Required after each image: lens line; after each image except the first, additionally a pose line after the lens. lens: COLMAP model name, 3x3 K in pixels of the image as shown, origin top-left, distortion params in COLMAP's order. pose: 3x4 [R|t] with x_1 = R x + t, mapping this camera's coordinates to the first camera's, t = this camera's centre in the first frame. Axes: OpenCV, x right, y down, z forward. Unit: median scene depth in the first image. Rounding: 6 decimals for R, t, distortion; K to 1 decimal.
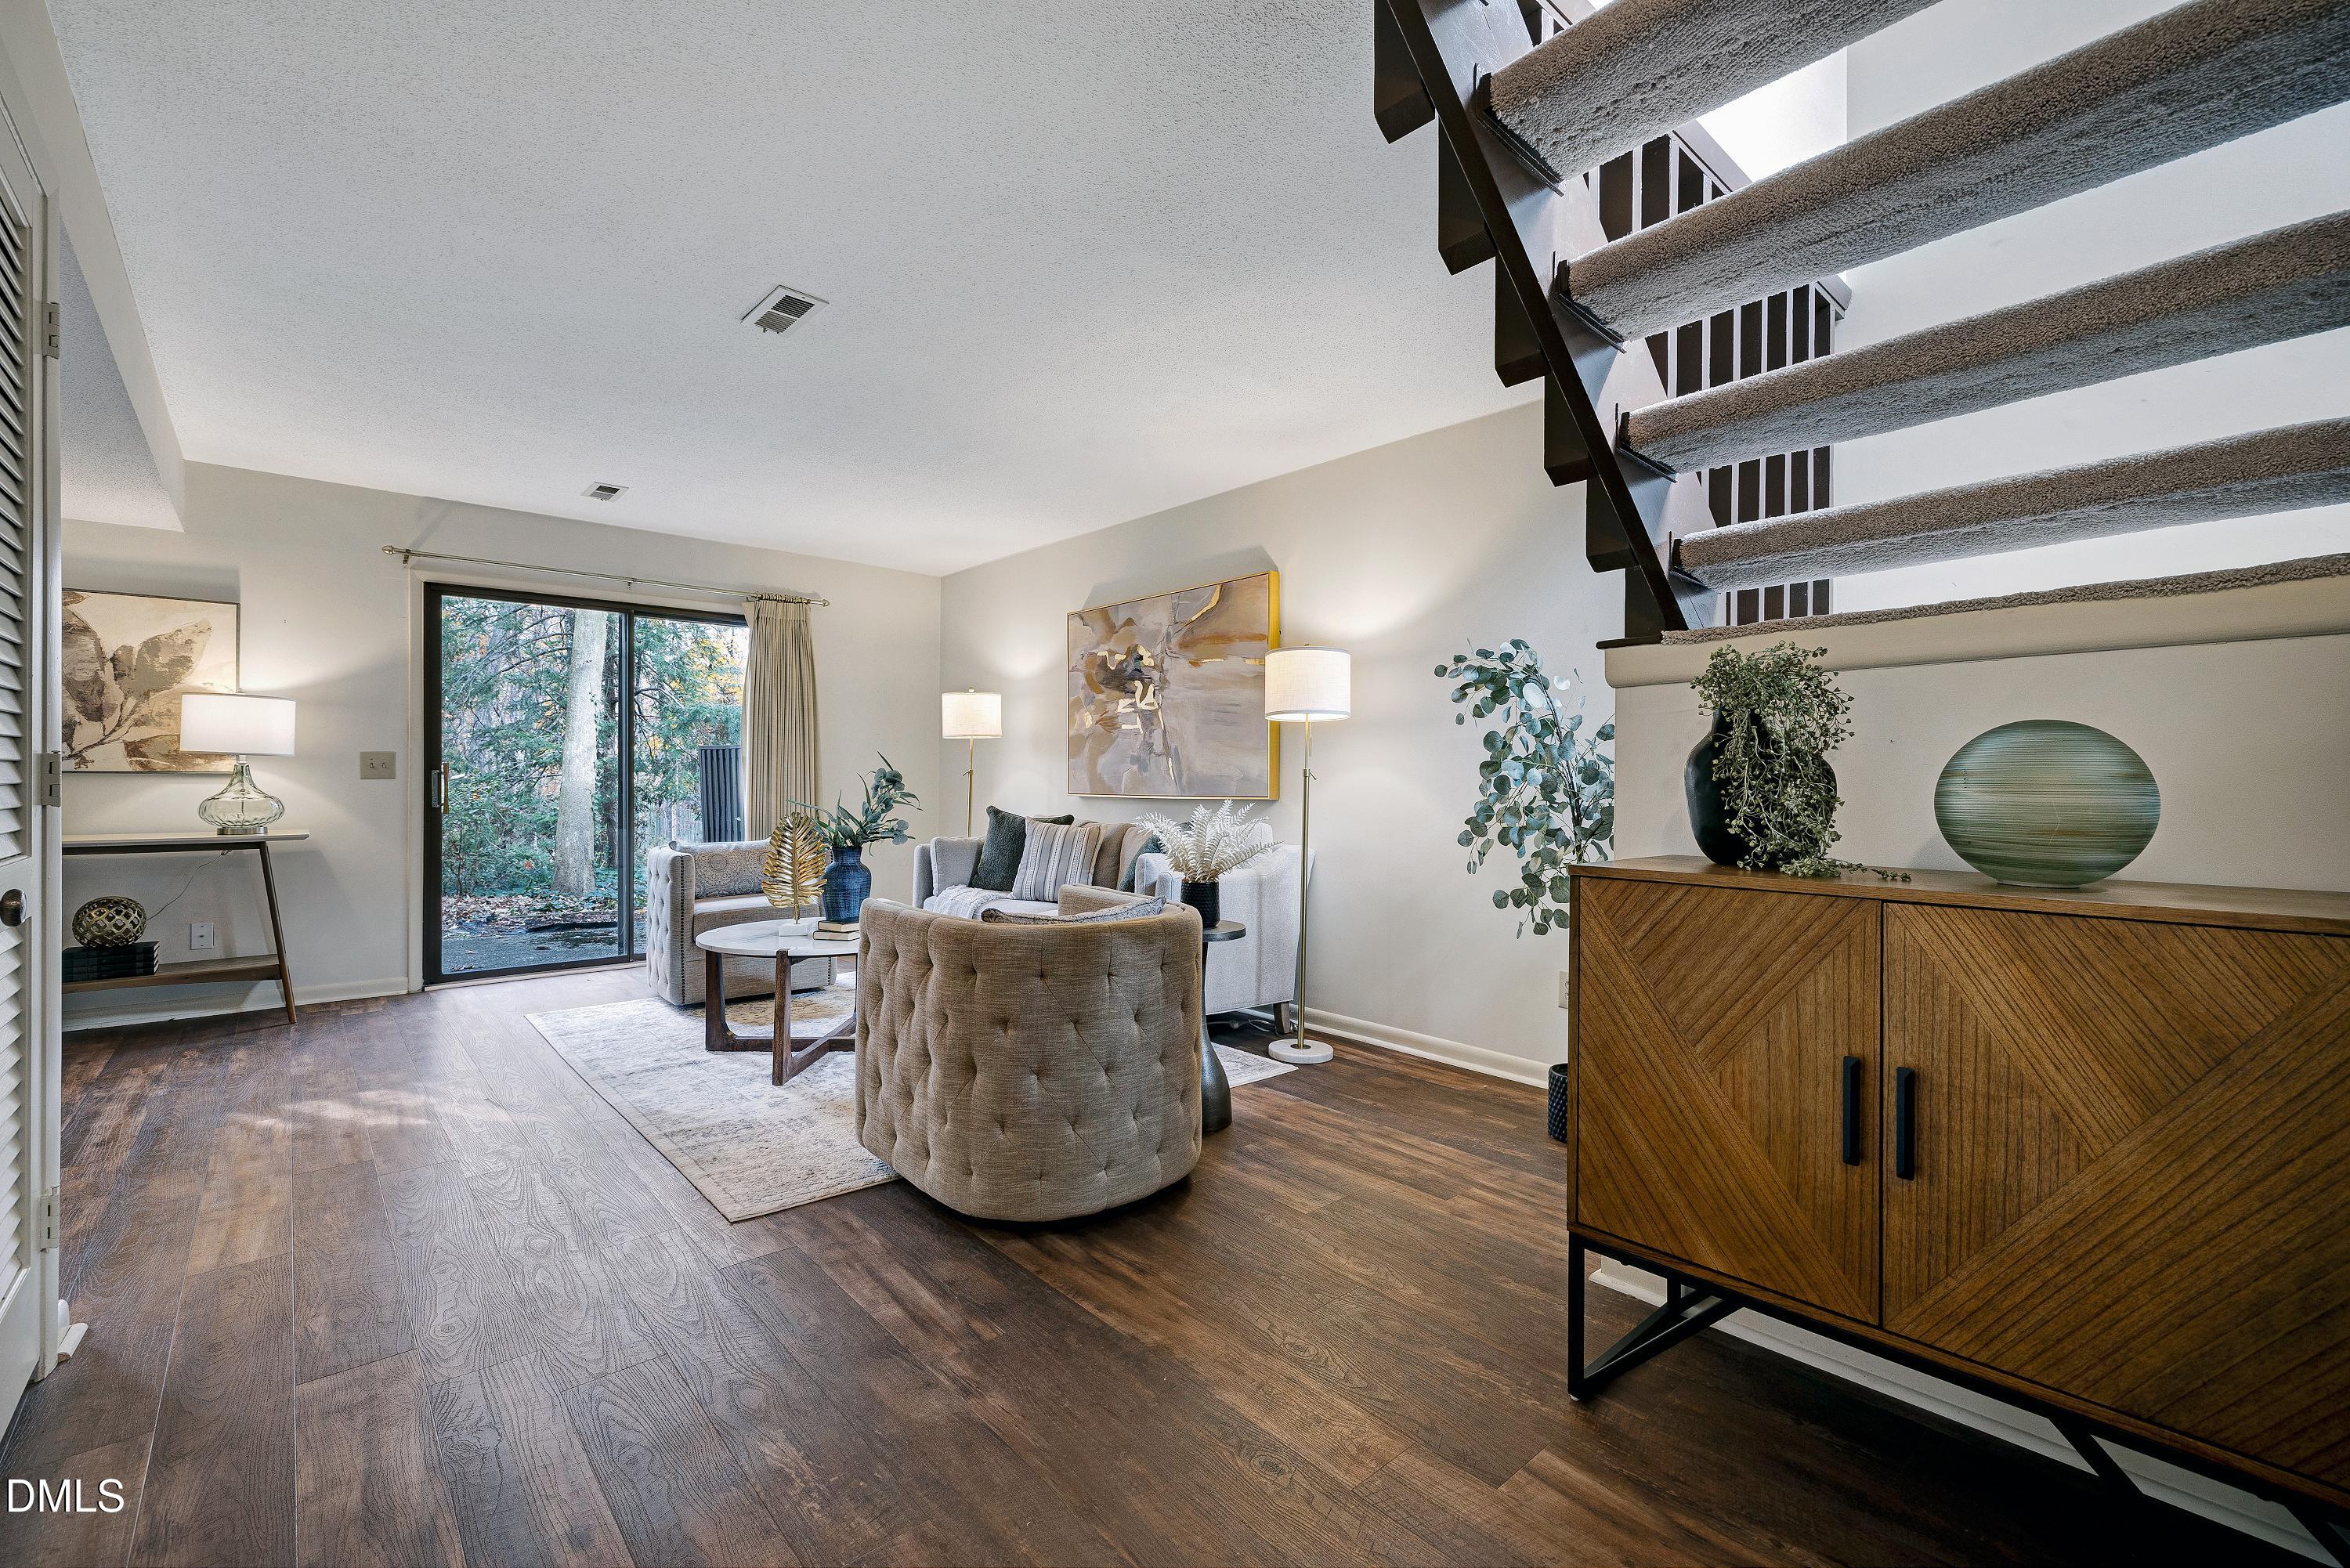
lens RADIAL K [[998.0, 0, 1174.0], [0, 998.0, 779.0], [0, 0, 1]] dist [0.001671, -0.000160]
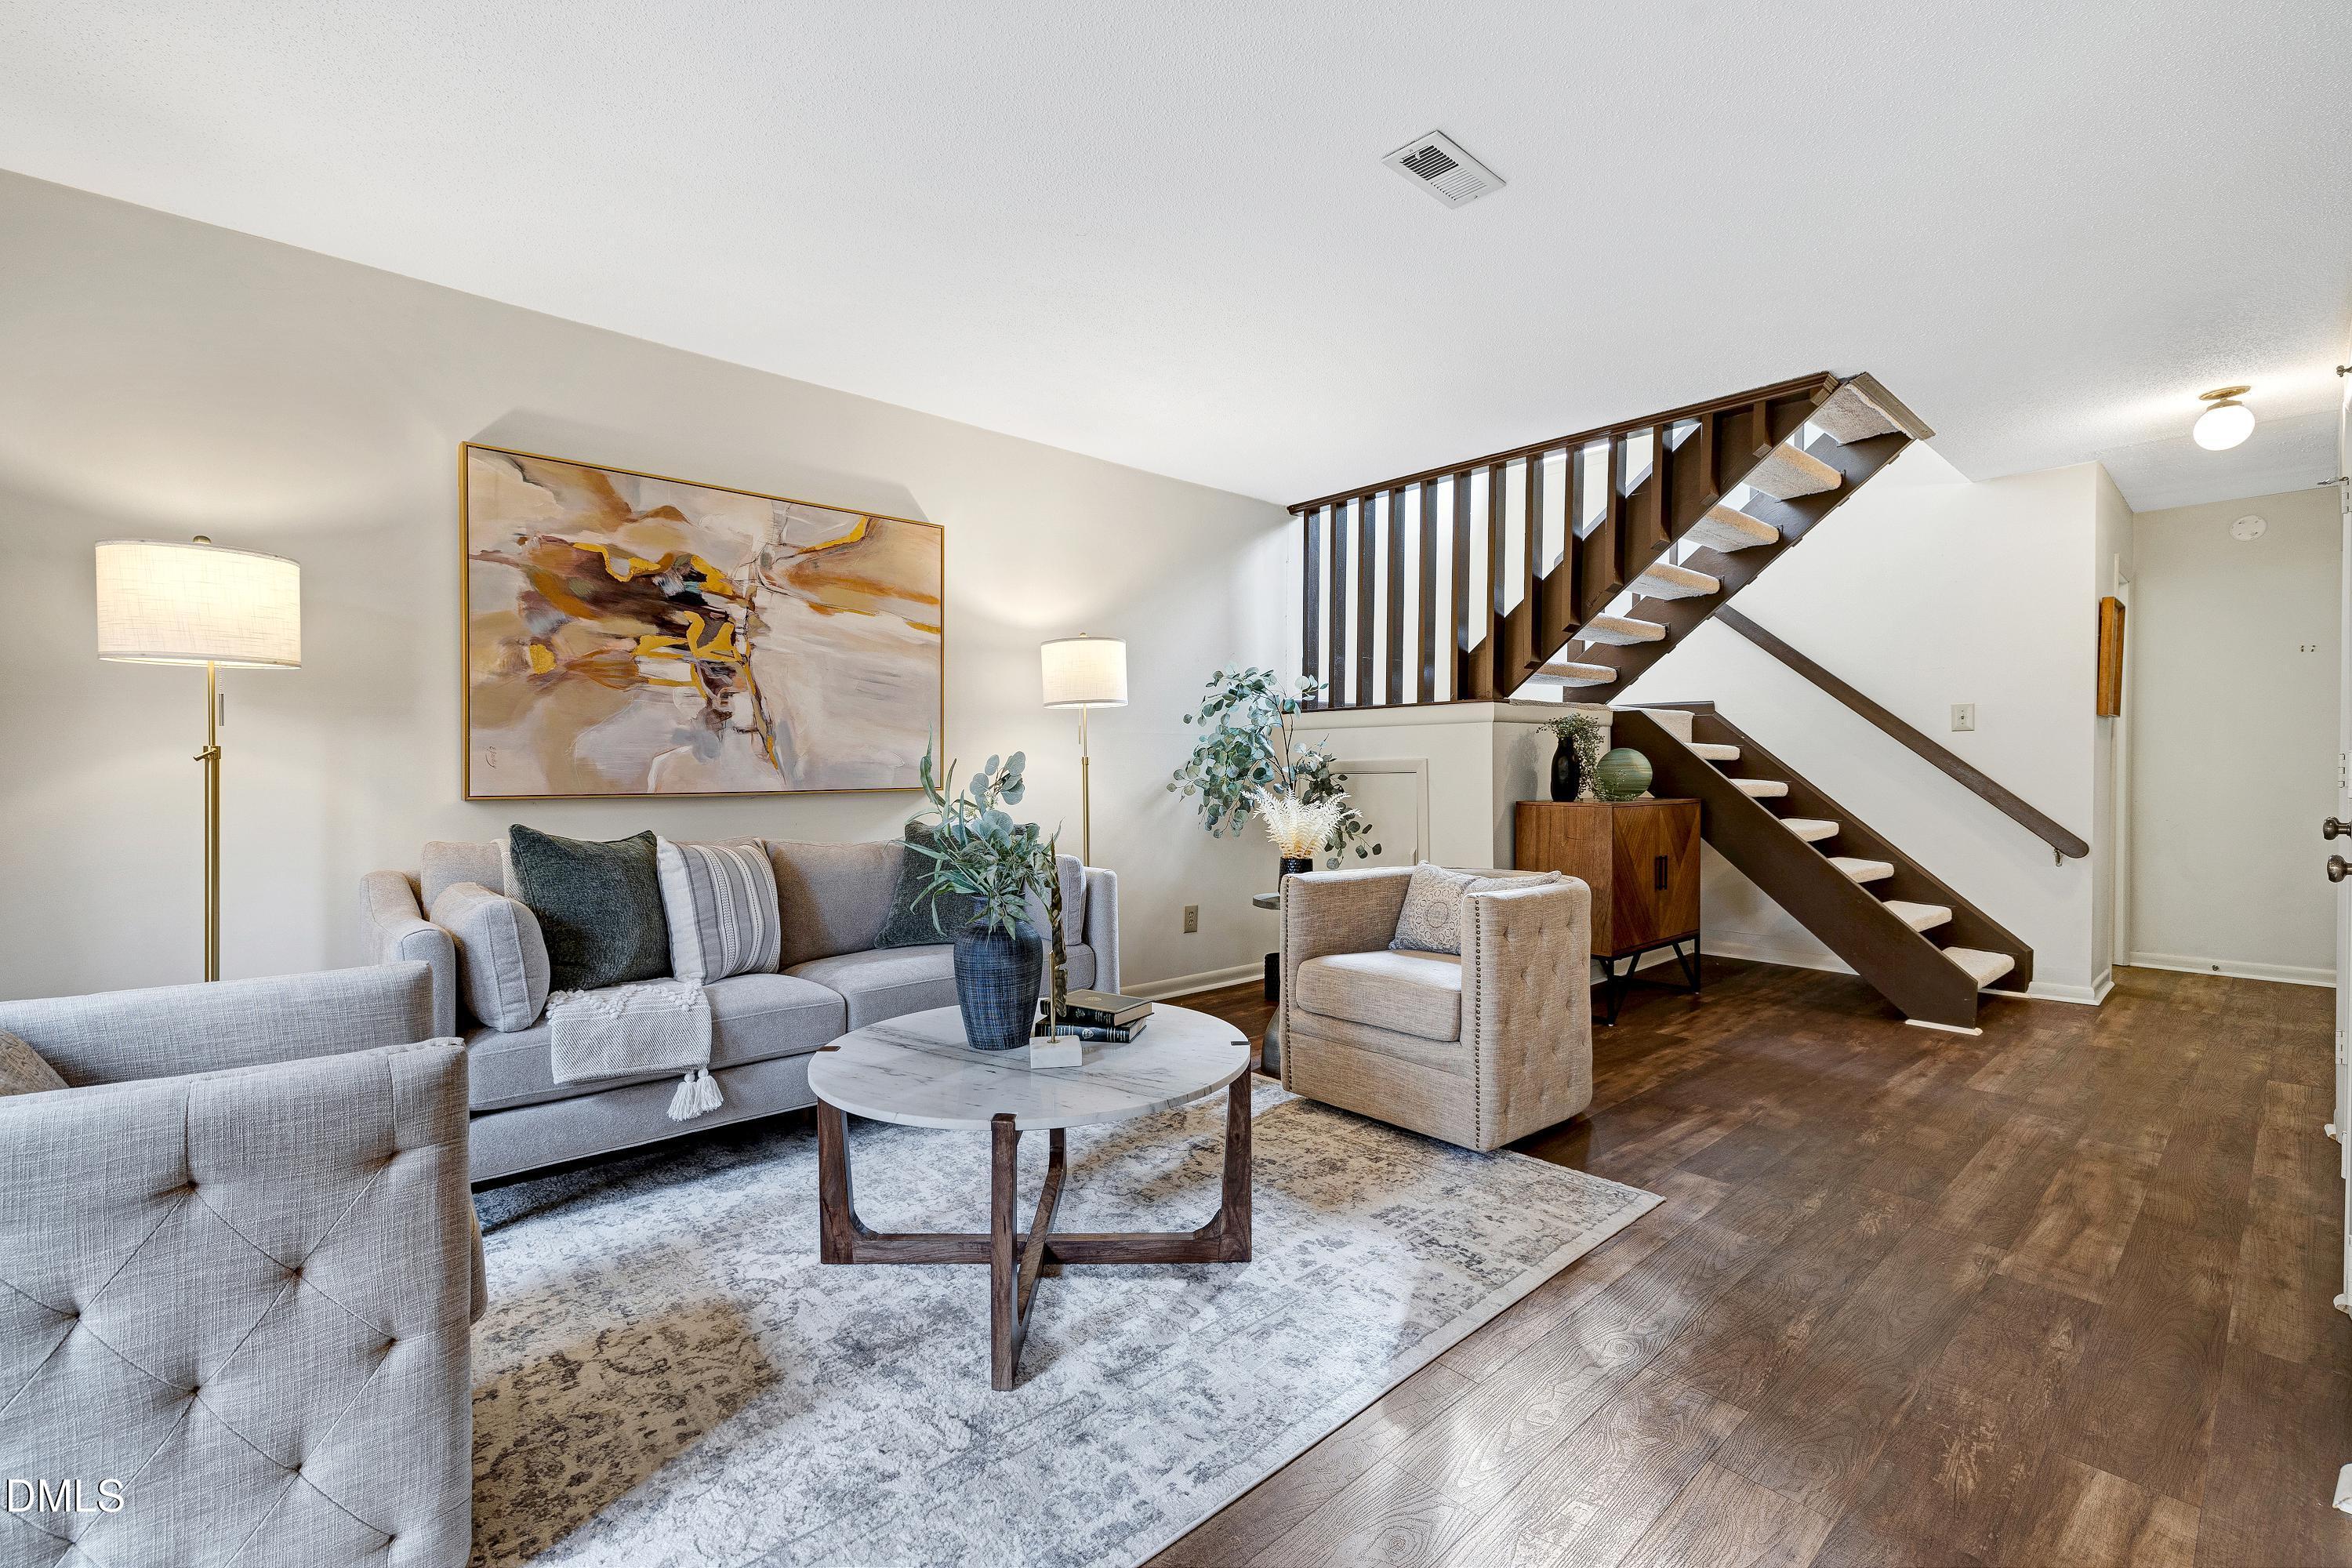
lens RADIAL K [[1019.0, 0, 1171.4], [0, 1019.0, 781.6], [0, 0, 1]] dist [0.004119, 0.000154]
pose [[-0.005097, -0.018830, 0.999810, -1.076883], [-0.001179, 0.999822, 0.018824, -0.005464], [-0.999986, -0.001083, -0.005119, 1.098034]]
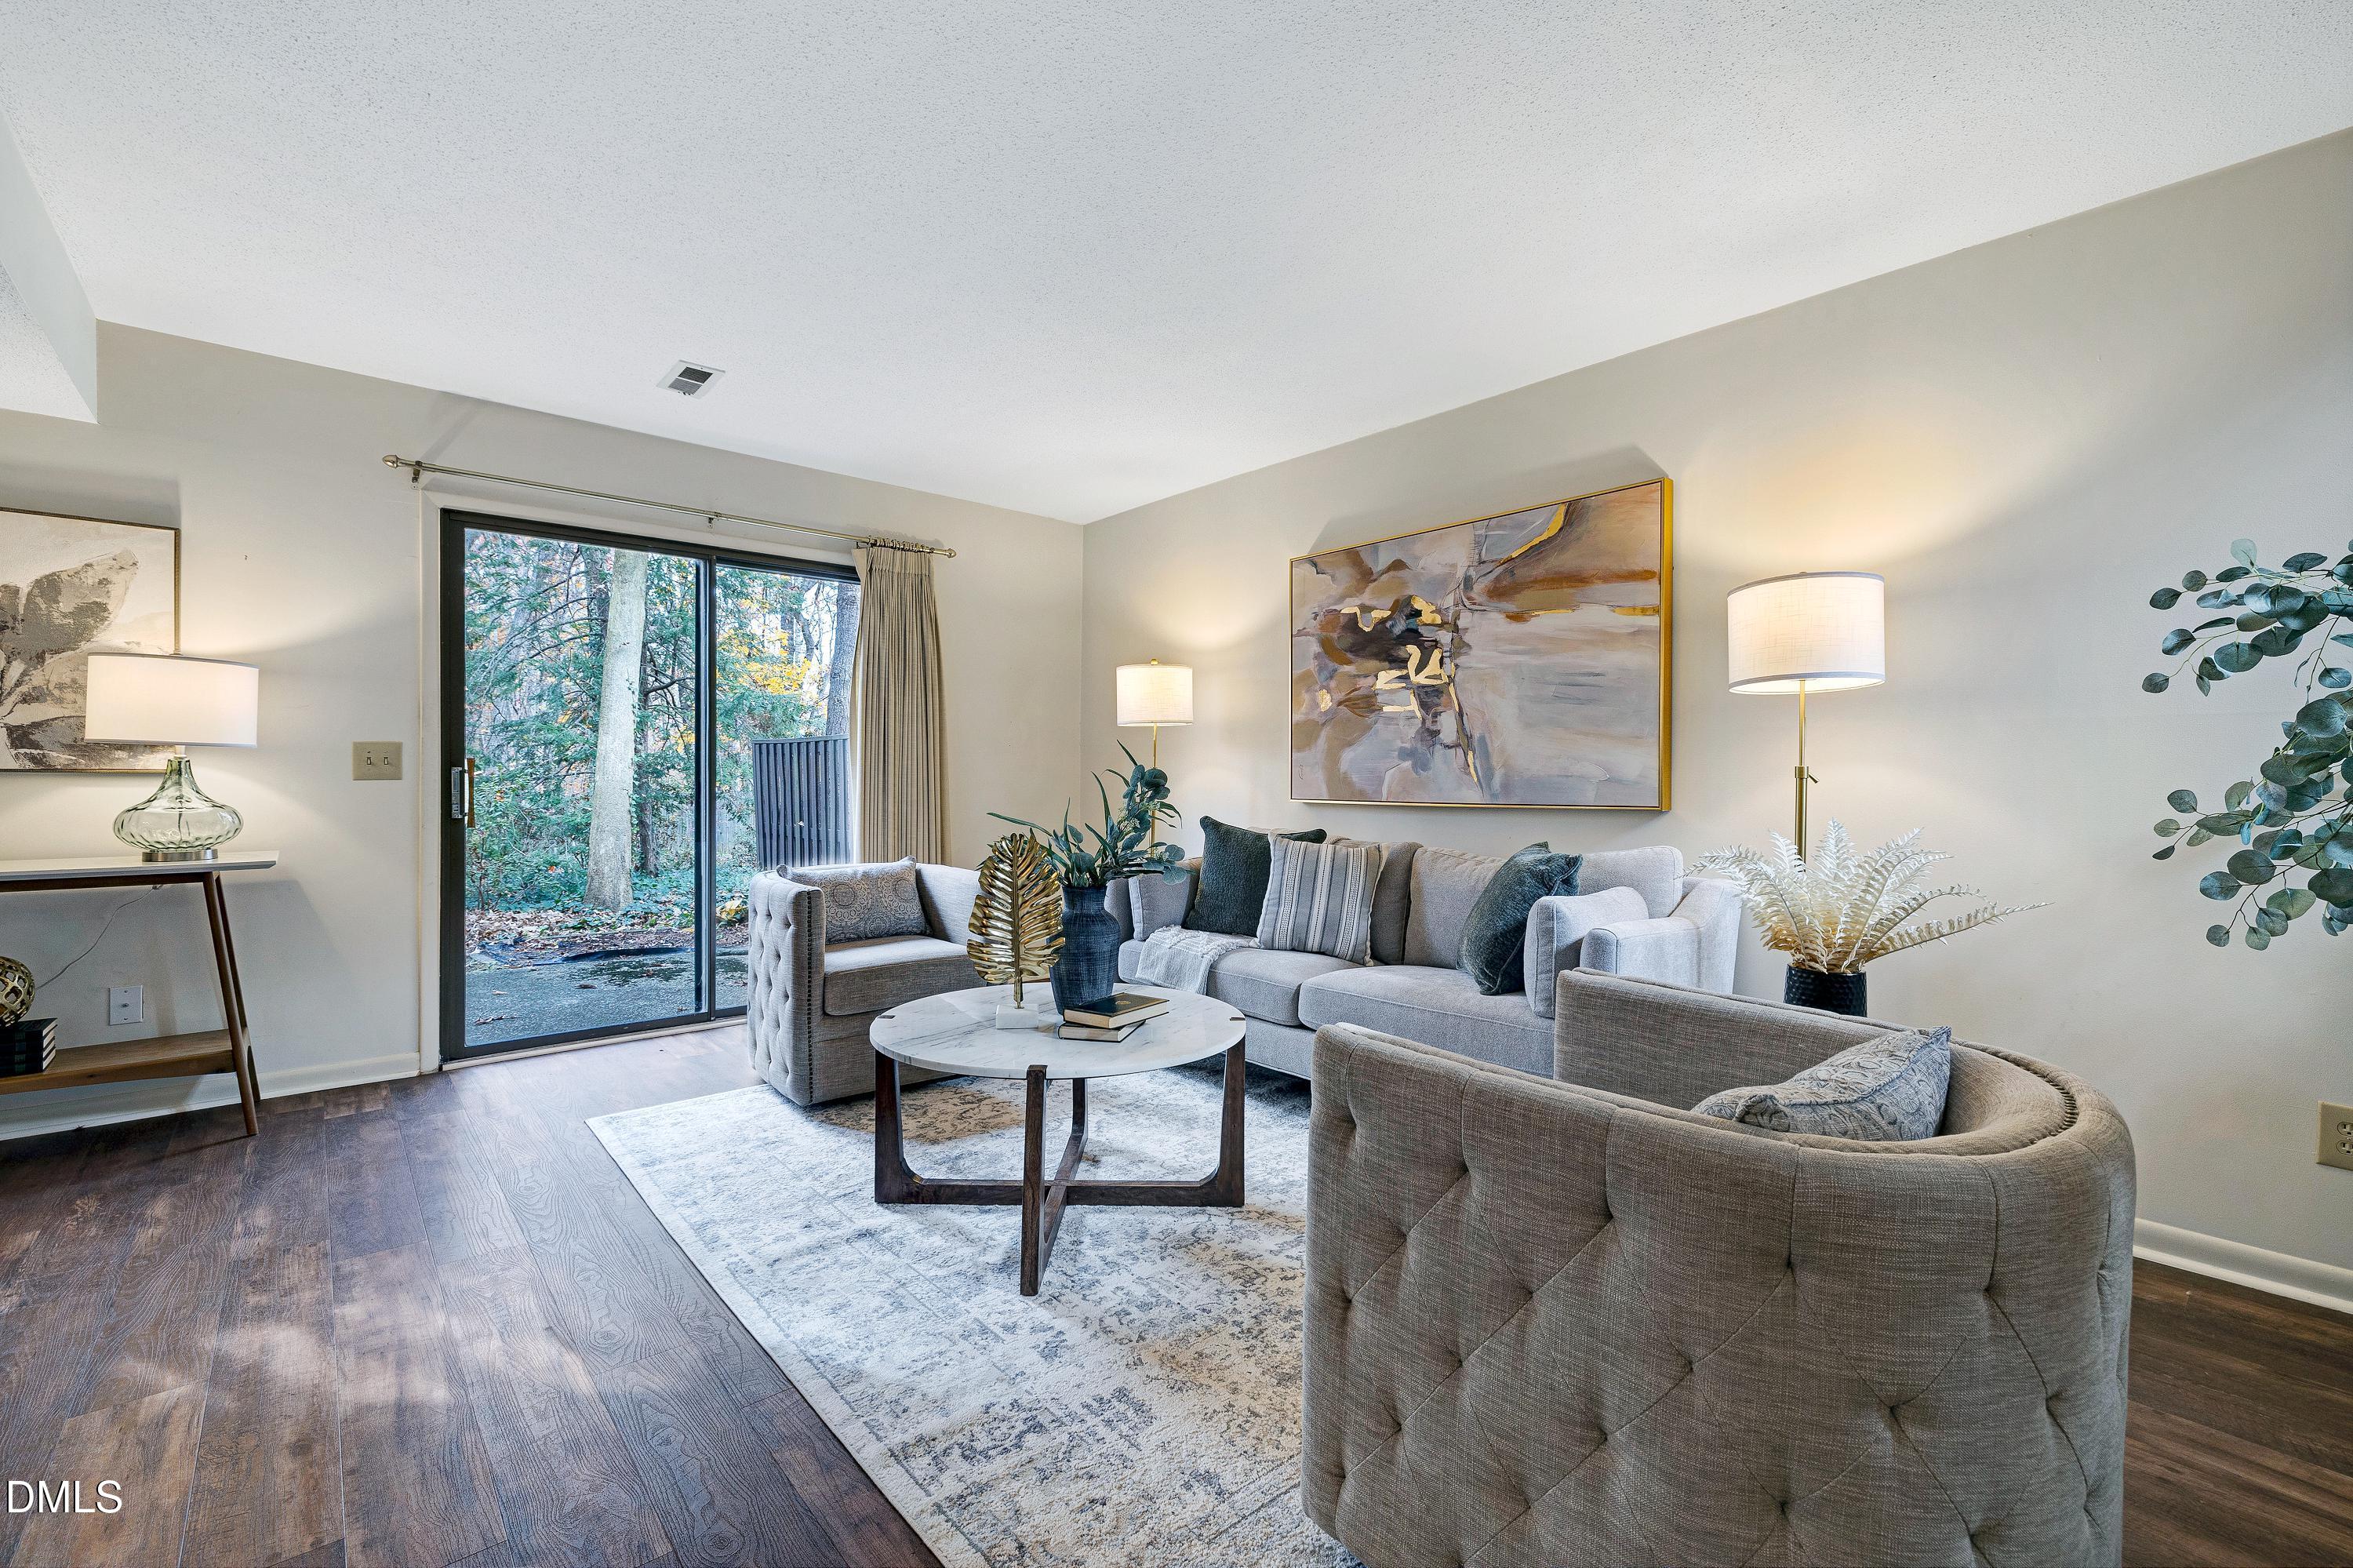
lens RADIAL K [[999.3, 0, 1175.5], [0, 999.3, 779.0], [0, 0, 1]] dist [0.001671, -0.000160]
pose [[0.999945, 0.000581, -0.010453, -0.316104], [-0.000550, 0.999996, 0.002926, -0.004271], [0.010455, -0.002920, 0.999941, 0.420375]]
